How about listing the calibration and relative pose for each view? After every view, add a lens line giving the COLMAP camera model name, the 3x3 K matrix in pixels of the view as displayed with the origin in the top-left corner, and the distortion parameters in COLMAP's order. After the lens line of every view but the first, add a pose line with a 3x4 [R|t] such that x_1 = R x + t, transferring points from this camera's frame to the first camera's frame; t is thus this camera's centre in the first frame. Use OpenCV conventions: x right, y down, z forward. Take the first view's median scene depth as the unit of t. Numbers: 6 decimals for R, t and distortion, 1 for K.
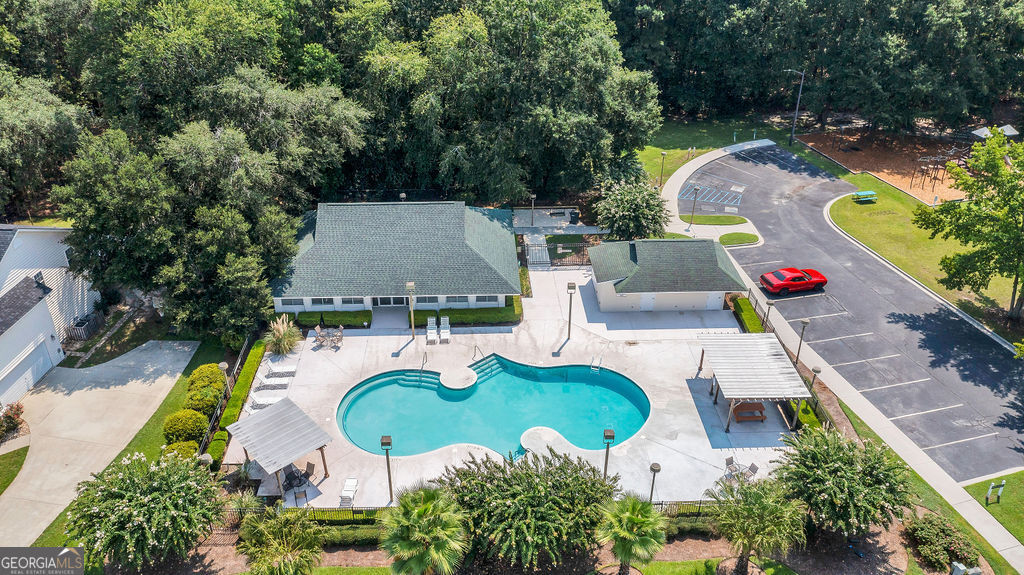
lens RADIAL K [[799.1, 0, 507.8], [0, 799.1, 284.3], [0, 0, 1]] dist [-0.035907, 0.004218]
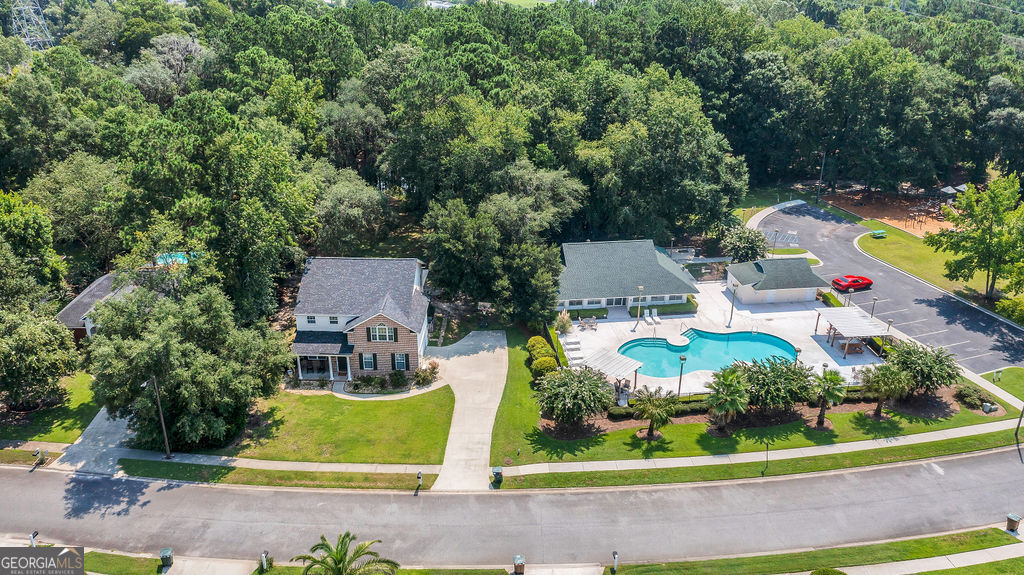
lens RADIAL K [[799.1, 0, 507.8], [0, 799.1, 284.3], [0, 0, 1]] dist [-0.035907, 0.004218]
pose [[0.996800, -0.035659, 0.071543, -0.471454], [0.042483, 0.994449, -0.096258, 0.129378], [-0.067714, 0.098989, 0.992782, -0.565756]]
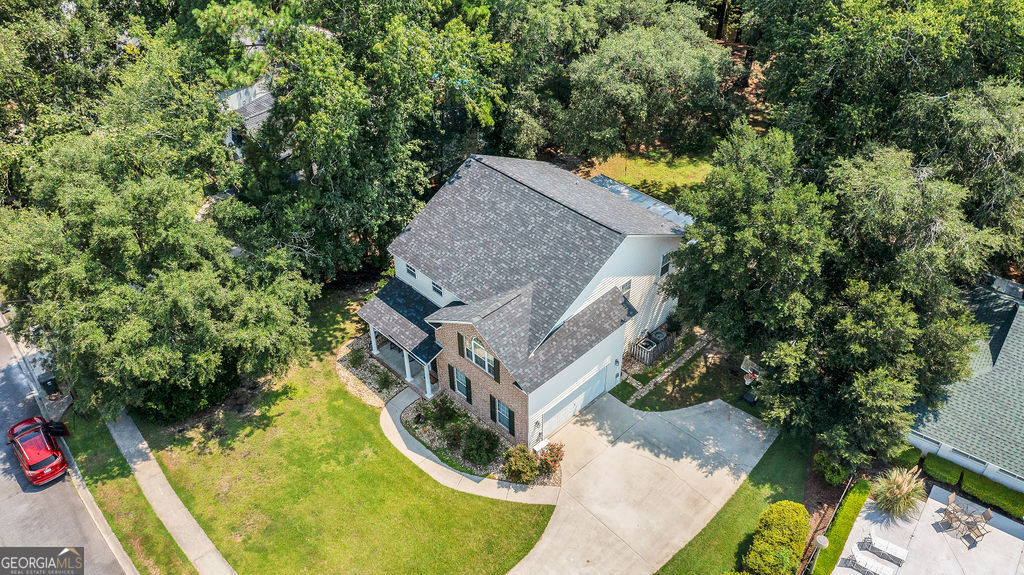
lens RADIAL K [[799.1, 0, 507.8], [0, 799.1, 284.3], [0, 0, 1]] dist [-0.035907, 0.004218]
pose [[0.773477, 0.377194, -0.509371, -0.245137], [-0.296011, 0.925592, 0.235917, -0.149844], [0.560456, -0.031697, 0.827577, 0.231027]]
